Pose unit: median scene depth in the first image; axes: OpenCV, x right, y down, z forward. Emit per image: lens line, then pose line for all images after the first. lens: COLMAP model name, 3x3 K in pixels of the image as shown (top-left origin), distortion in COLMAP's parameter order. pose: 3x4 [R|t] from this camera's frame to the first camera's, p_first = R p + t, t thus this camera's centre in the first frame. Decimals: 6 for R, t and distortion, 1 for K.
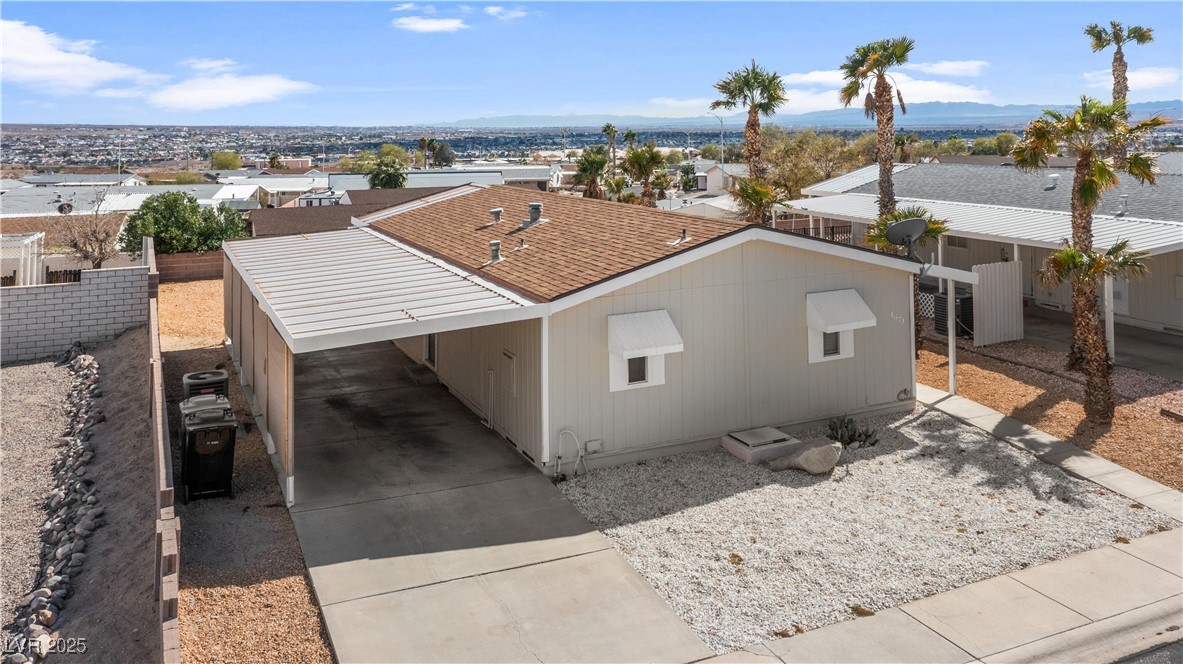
lens RADIAL K [[981.3, 0, 604.1], [0, 981.3, 93.8], [0, 0, 1]] dist [-0.007437, 0.004539]
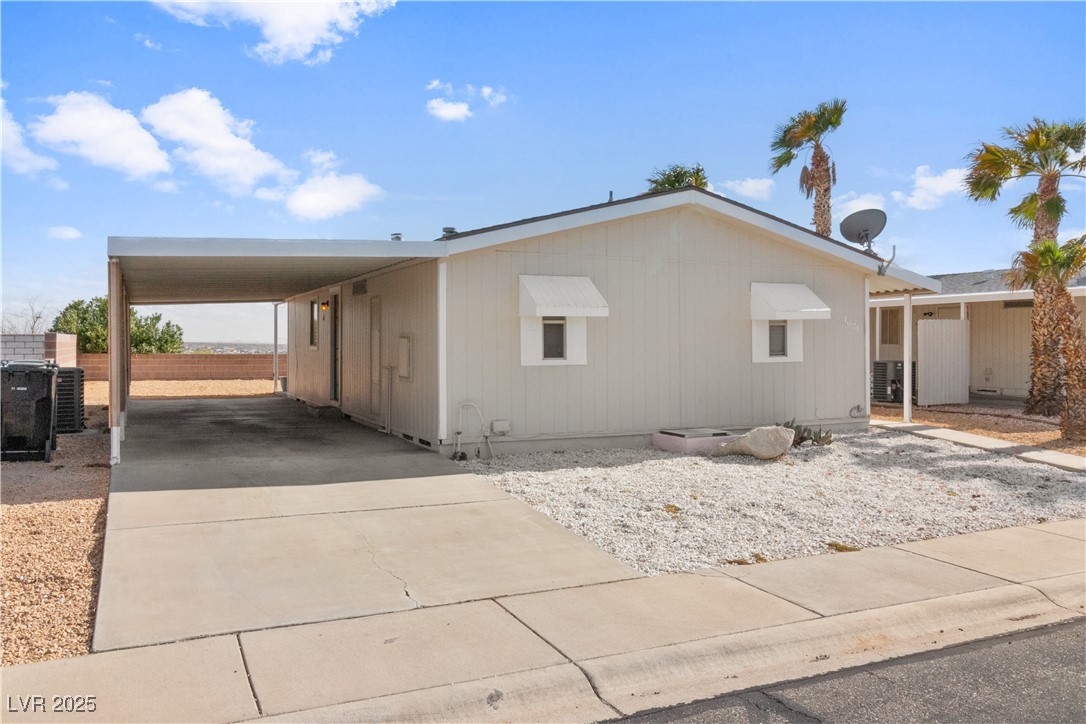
lens RADIAL K [[862.8, 0, 551.9], [0, 862.8, 339.9], [0, 0, 1]] dist [0.009324, -0.000761]
pose [[0.999956, 0.006088, 0.007138, 0.027895], [-0.006290, 0.999571, 0.028592, 0.269465], [-0.006961, -0.028636, 0.999566, 0.266756]]
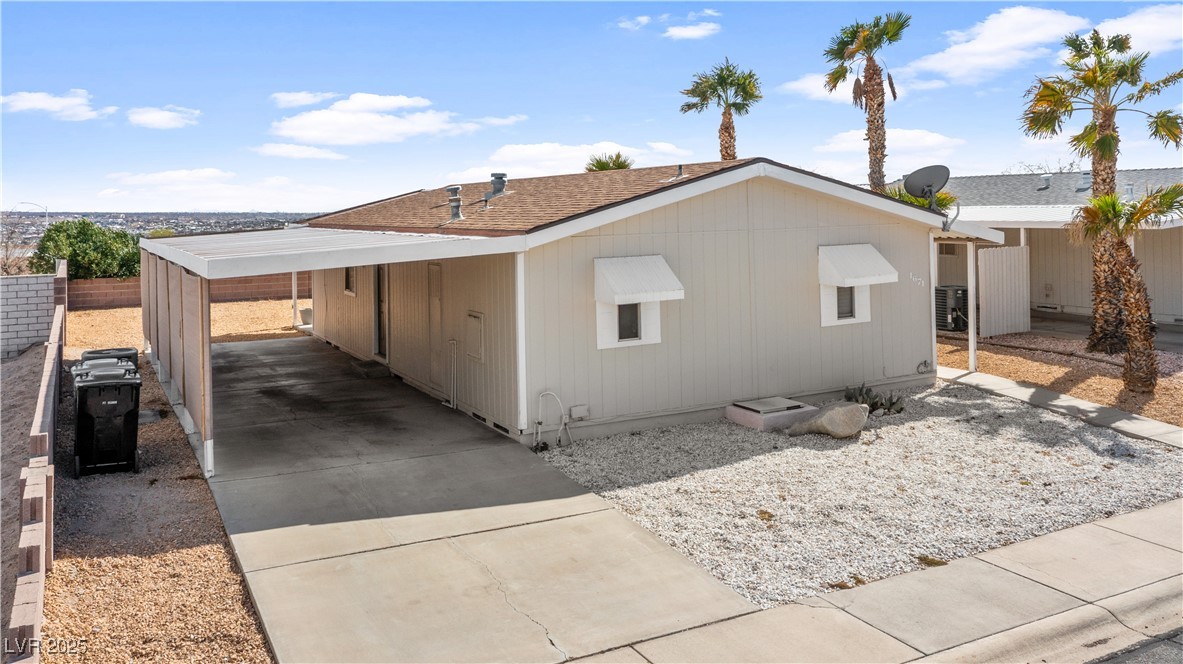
lens RADIAL K [[980.6, 0, 600.7], [0, 980.6, 196.6], [0, 0, 1]] dist [-0.007830, 0.003782]
pose [[0.998618, -0.010975, 0.051399, -0.034277], [0.009840, 0.999703, 0.022280, 0.159699], [-0.051628, -0.021744, 0.998430, 0.167840]]
